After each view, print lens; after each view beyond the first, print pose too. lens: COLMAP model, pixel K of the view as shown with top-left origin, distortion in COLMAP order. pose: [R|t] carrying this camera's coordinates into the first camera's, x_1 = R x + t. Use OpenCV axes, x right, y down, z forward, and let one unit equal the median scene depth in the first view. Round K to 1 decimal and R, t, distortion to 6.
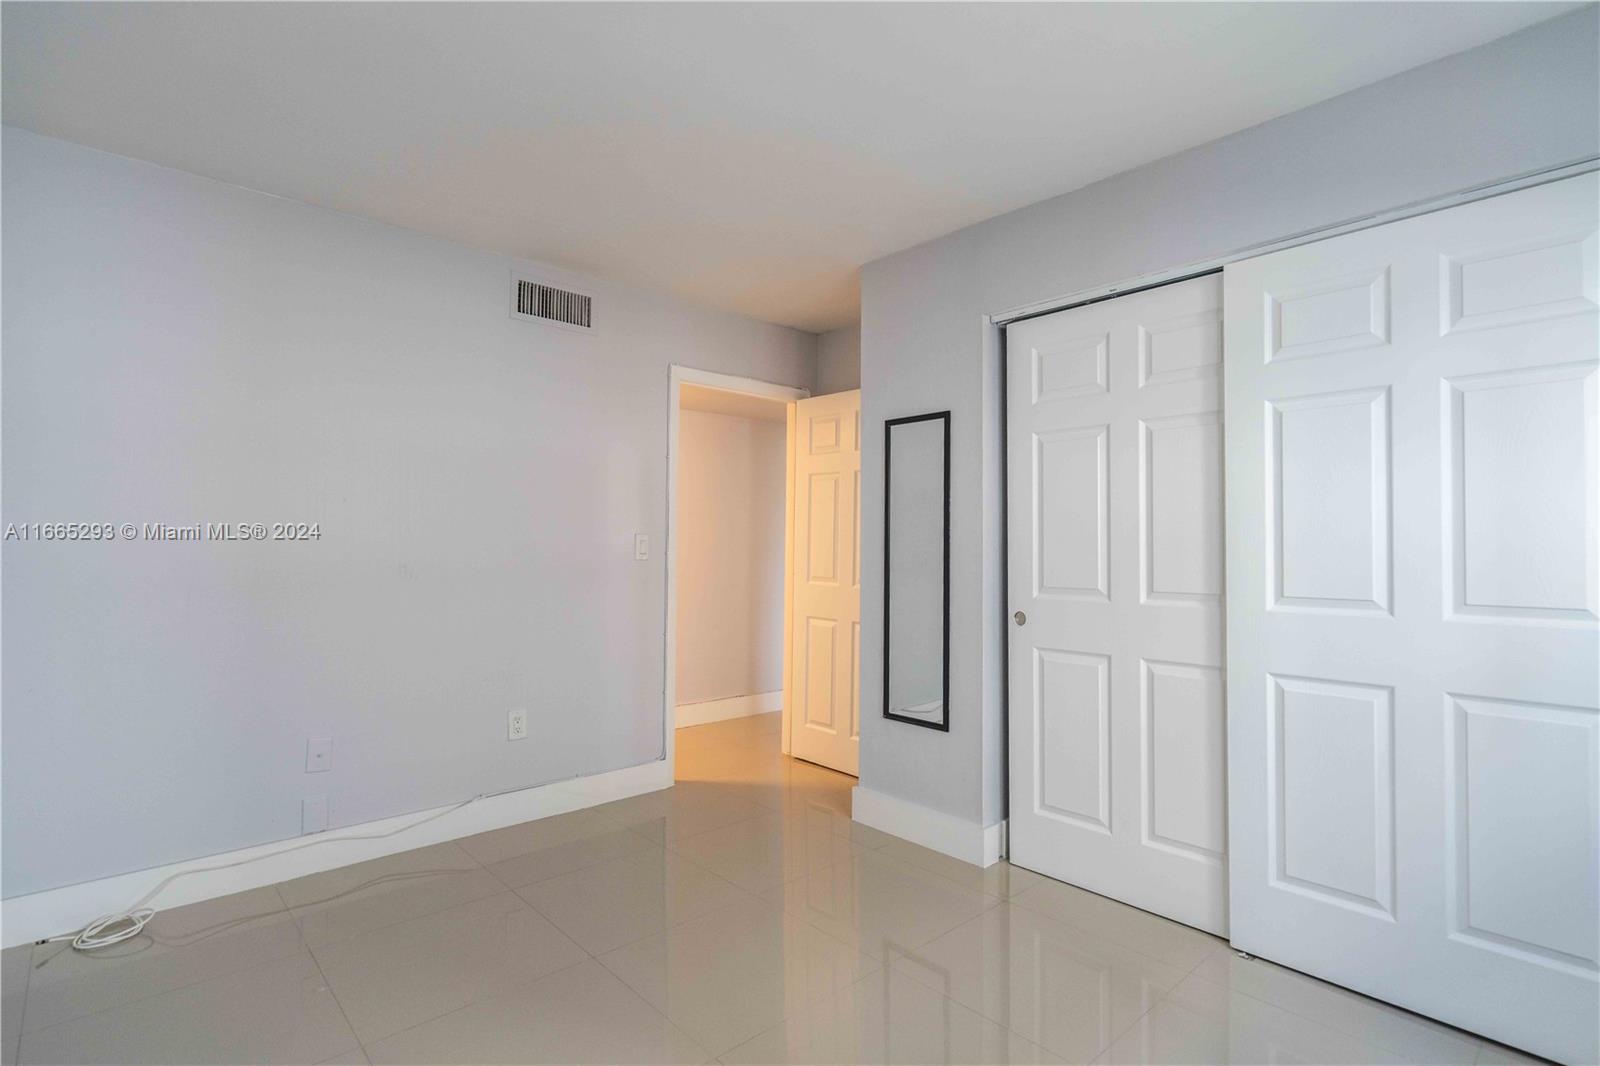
lens RADIAL K [[771.7, 0, 796.5], [0, 771.7, 534.9], [0, 0, 1]] dist [0.003724, 0.000503]
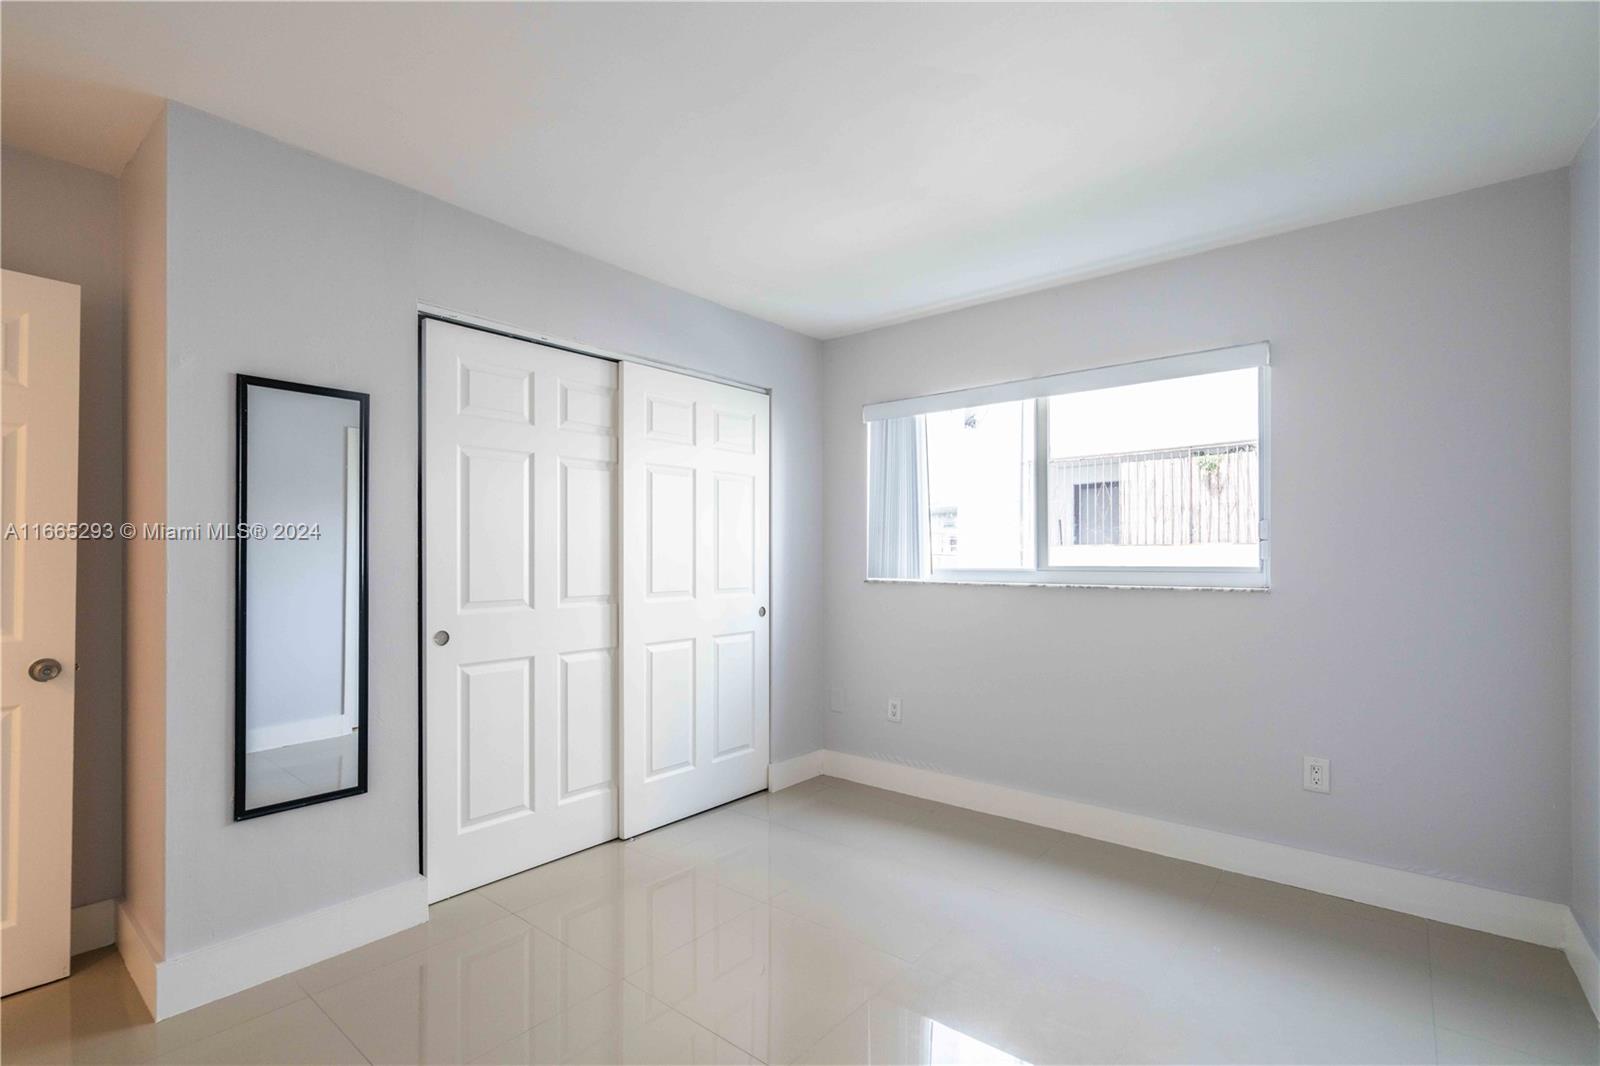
lens RADIAL K [[742.2, 0, 791.2], [0, 742.2, 562.5], [0, 0, 1]] dist [-0.004437, 0.000102]
pose [[-0.133025, -0.006049, 0.991094, -0.727146], [-0.008239, 0.999954, 0.004997, 0.008608], [-0.991078, -0.007501, -0.133069, 0.766429]]
